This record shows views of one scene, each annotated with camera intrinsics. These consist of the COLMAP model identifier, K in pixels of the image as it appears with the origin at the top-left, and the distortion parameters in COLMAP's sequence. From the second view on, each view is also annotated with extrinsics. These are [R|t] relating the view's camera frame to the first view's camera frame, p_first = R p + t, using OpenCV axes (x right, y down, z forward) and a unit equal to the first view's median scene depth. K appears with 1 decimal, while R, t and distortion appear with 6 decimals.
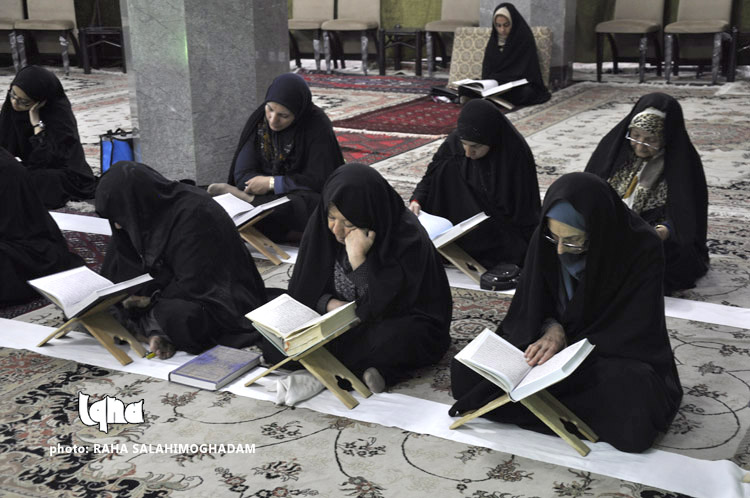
lens RADIAL K [[1112.0, 0, 375.0], [0, 1112.0, 249.0], [0, 0, 1]] dist [0.203843, -0.054743]
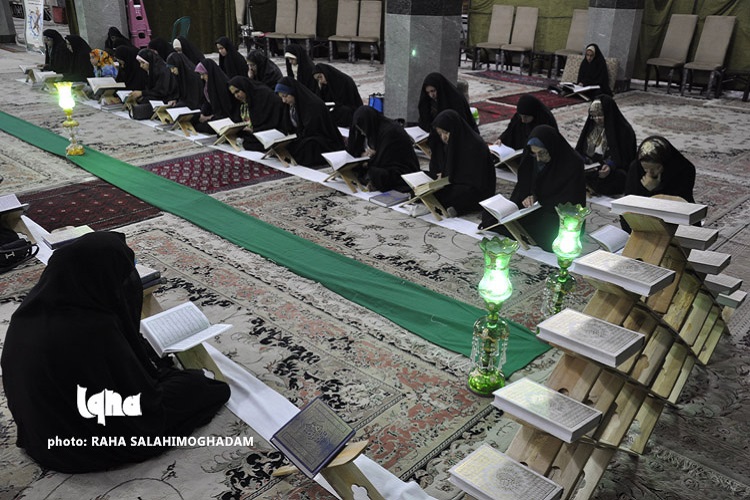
lens RADIAL K [[687.0, 0, 375.0], [0, 687.0, 250.0], [0, 0, 1]] dist [-0.072814, 0.025958]
pose [[0.951597, 0.146470, -0.270202, 0.176686], [-0.115559, 0.985142, 0.127048, 0.025091], [0.284796, -0.089675, 0.954384, -0.294057]]
